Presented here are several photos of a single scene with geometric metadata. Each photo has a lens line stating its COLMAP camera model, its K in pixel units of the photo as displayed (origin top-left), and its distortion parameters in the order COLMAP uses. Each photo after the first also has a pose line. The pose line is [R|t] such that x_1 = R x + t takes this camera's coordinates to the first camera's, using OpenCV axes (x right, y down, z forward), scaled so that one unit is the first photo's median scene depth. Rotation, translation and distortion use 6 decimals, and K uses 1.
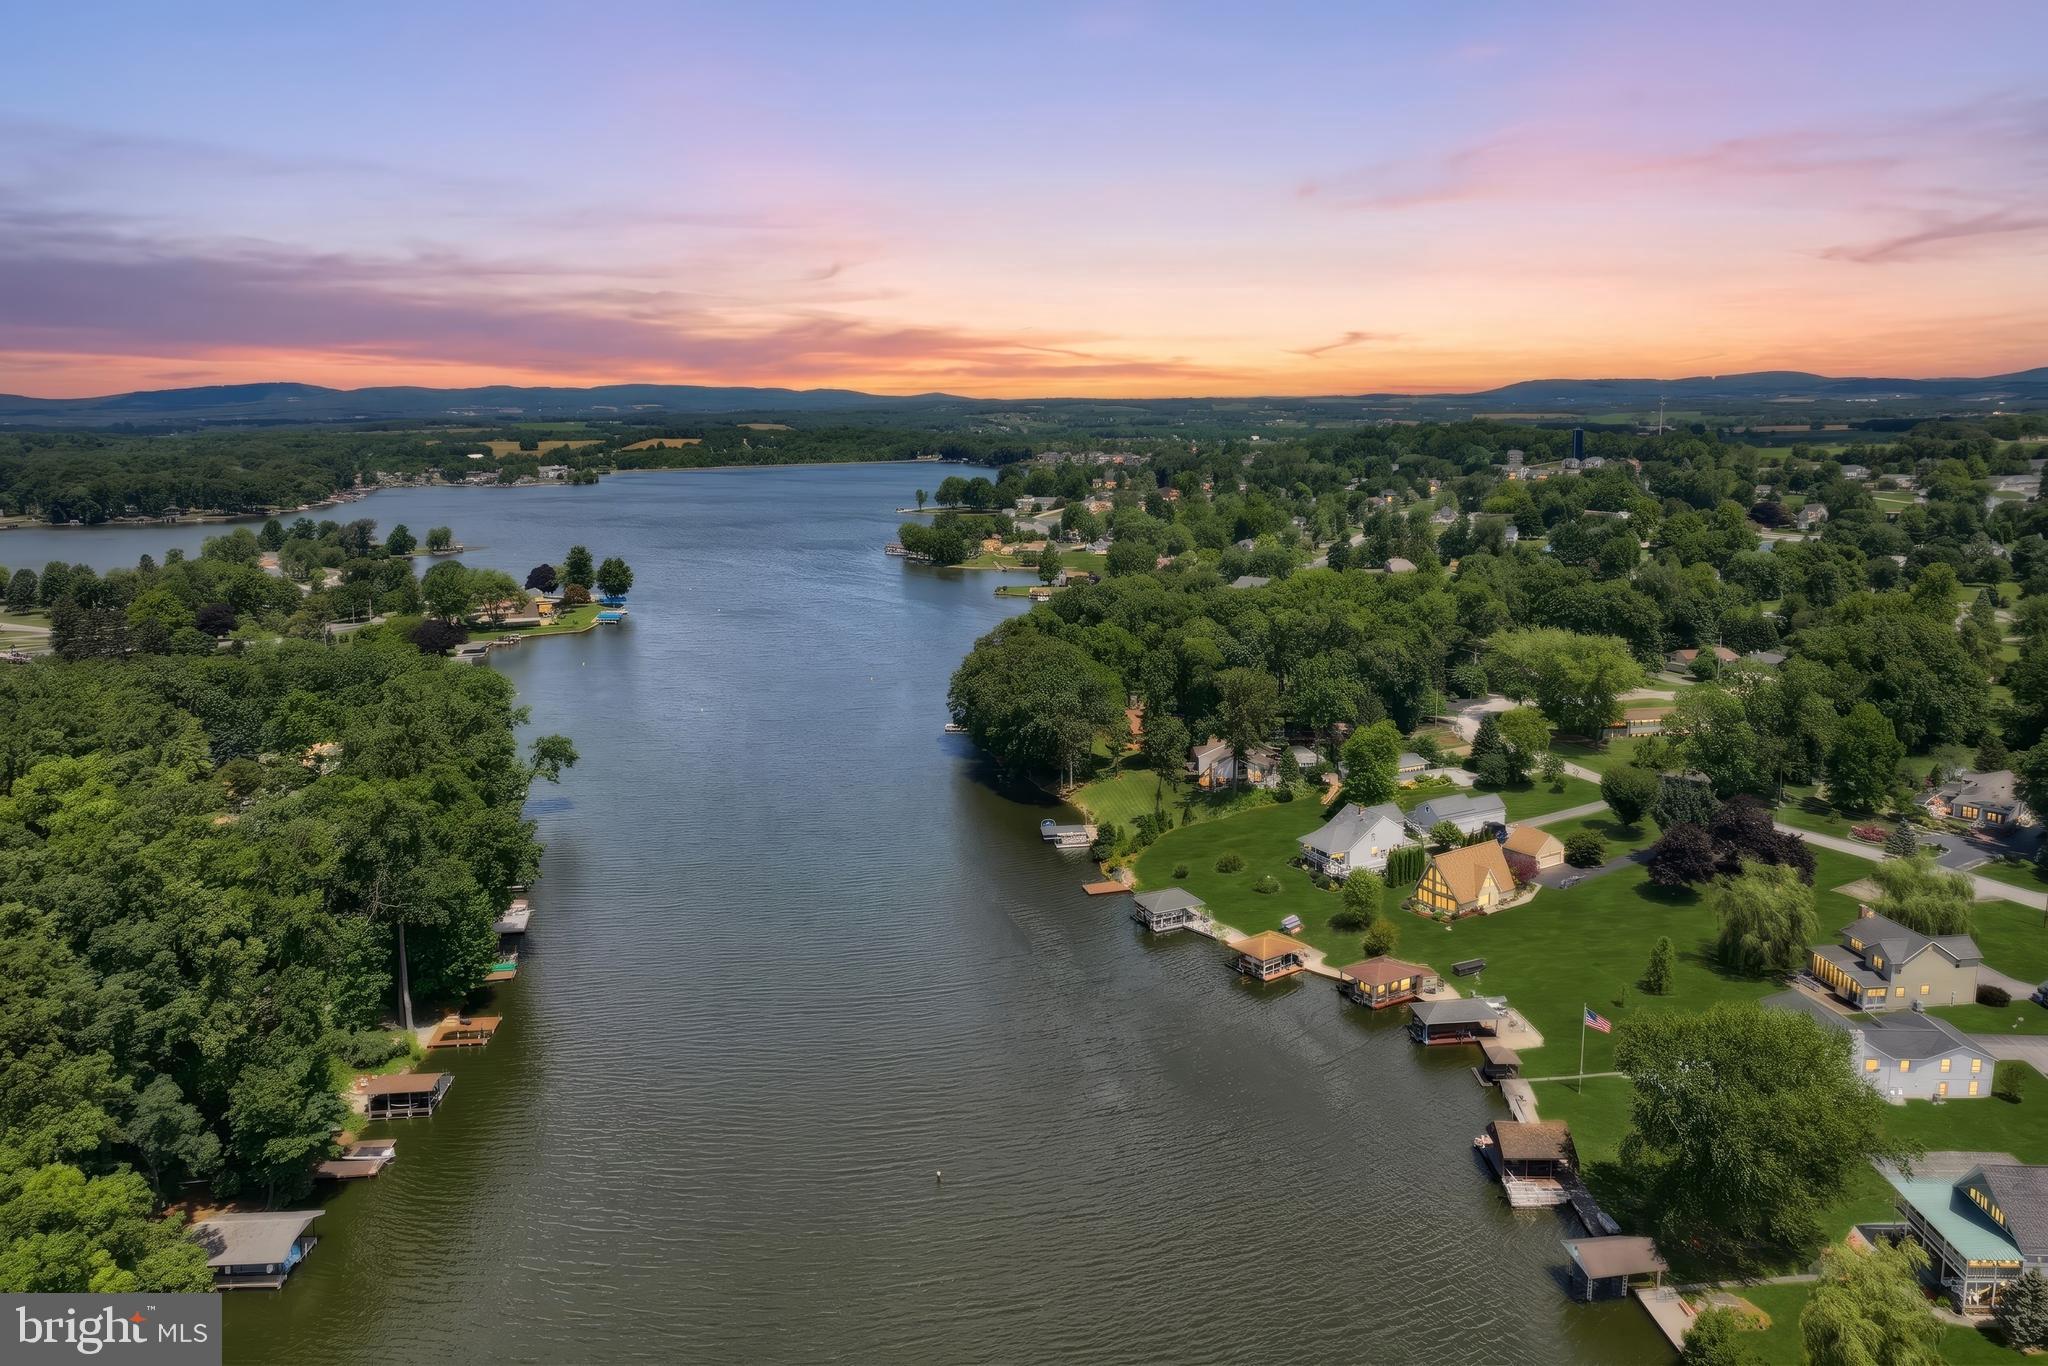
lens RADIAL K [[1452.6, 0, 1016.9], [0, 1452.6, 685.8], [0, 0, 1]] dist [0.001599, 0.013366]
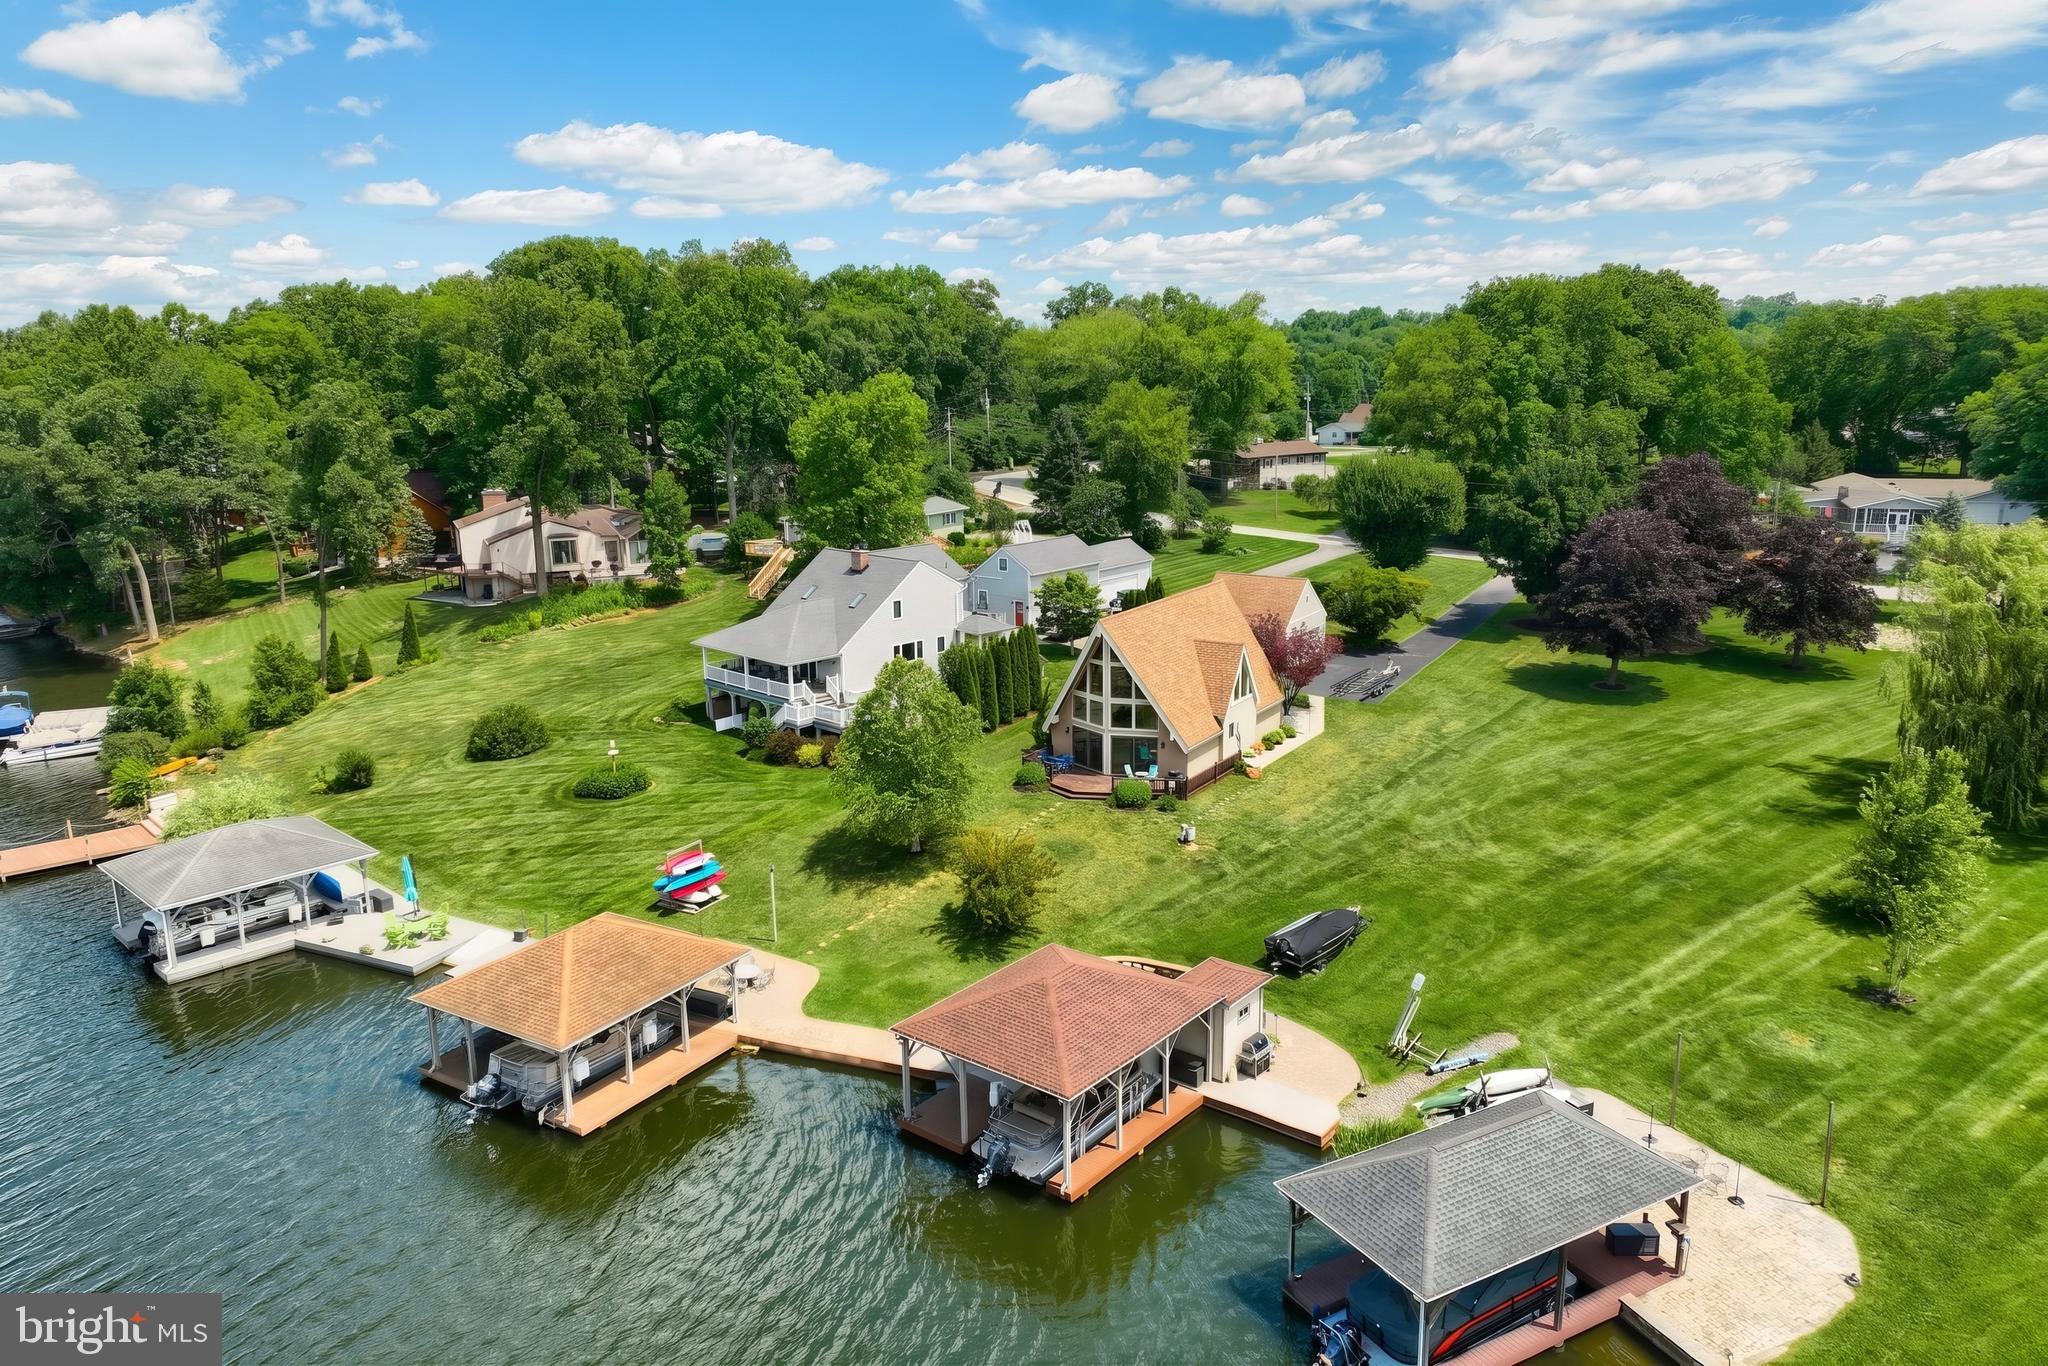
lens RADIAL K [[1452.6, 0, 1038.4], [0, 1452.6, 681.2], [0, 0, 1]] dist [0.001599, 0.013366]
pose [[0.913167, -0.084632, 0.398701, 0.117713], [0.075747, 0.996402, 0.038019, 0.099244], [-0.400484, -0.004517, 0.916292, 0.590503]]
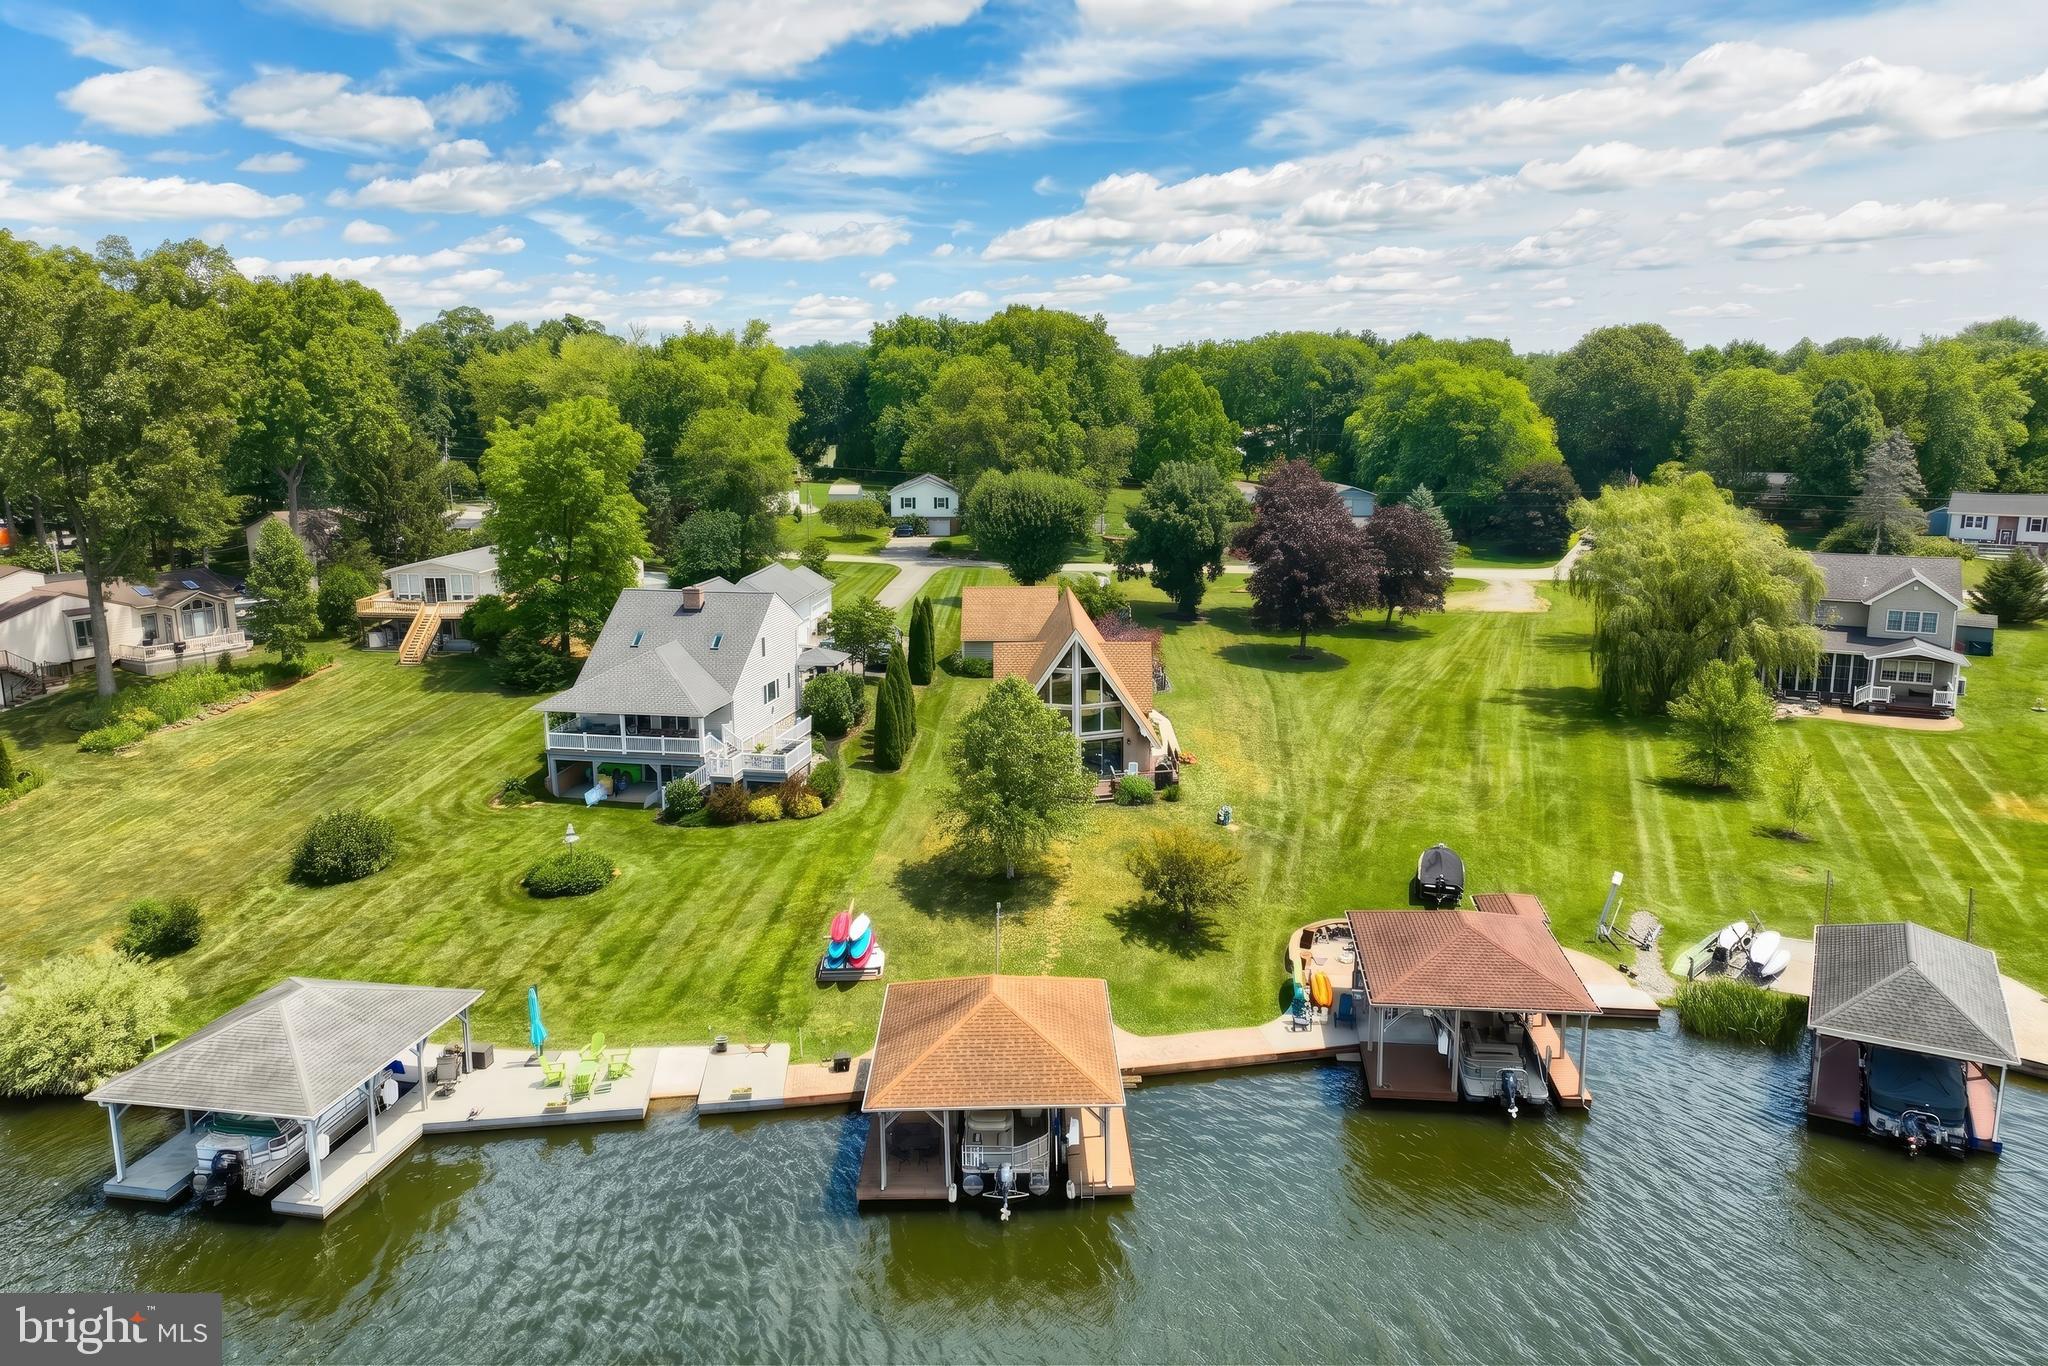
lens RADIAL K [[1452.6, 0, 1037.1], [0, 1452.6, 664.5], [0, 0, 1]] dist [0.001599, 0.013366]
pose [[0.551927, -0.148216, 0.820615, -0.000237], [0.160823, 0.984522, 0.069654, 0.084658], [-0.818237, 0.093530, 0.567221, 0.687457]]
